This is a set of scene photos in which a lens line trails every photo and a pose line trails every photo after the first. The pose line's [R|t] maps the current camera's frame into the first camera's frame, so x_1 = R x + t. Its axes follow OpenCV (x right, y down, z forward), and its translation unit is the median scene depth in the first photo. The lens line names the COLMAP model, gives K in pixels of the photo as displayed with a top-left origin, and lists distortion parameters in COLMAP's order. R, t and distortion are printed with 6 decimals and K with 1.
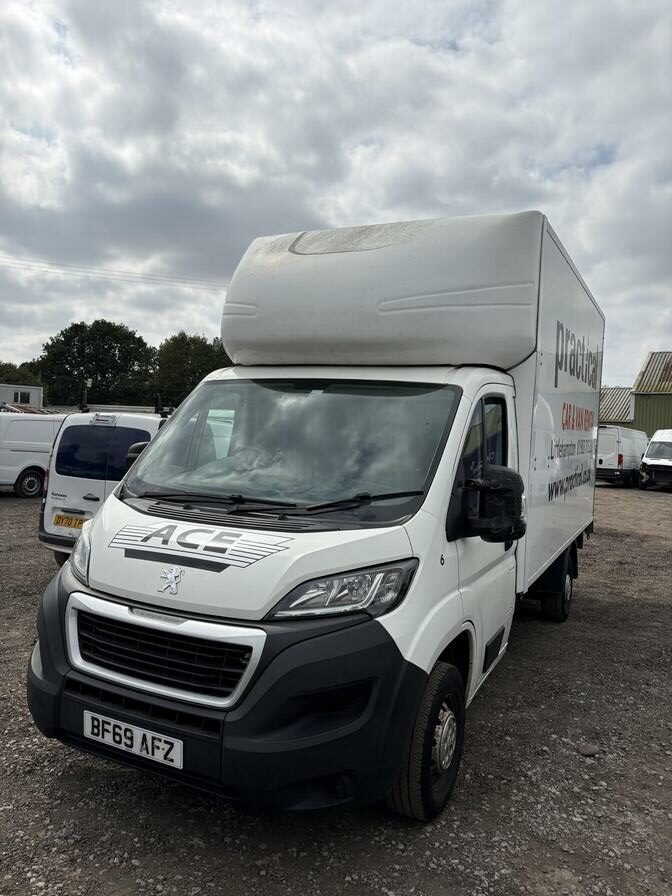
lens RADIAL K [[671.3, 0, 334.8], [0, 671.3, 444.1], [0, 0, 1]] dist [0.041524, -0.030194]
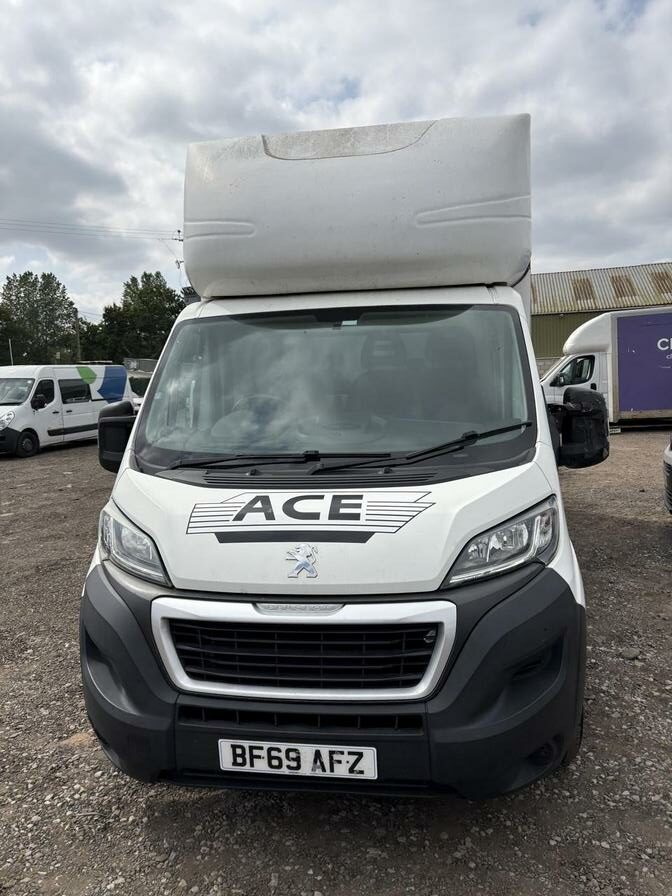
lens RADIAL K [[671.3, 0, 334.7], [0, 671.3, 452.5], [0, 0, 1]] dist [0.041524, -0.030194]
pose [[0.945761, -0.117121, 0.303018, -0.429869], [0.086764, 0.989933, 0.111822, -0.014534], [-0.313064, -0.079466, 0.946402, 0.232134]]
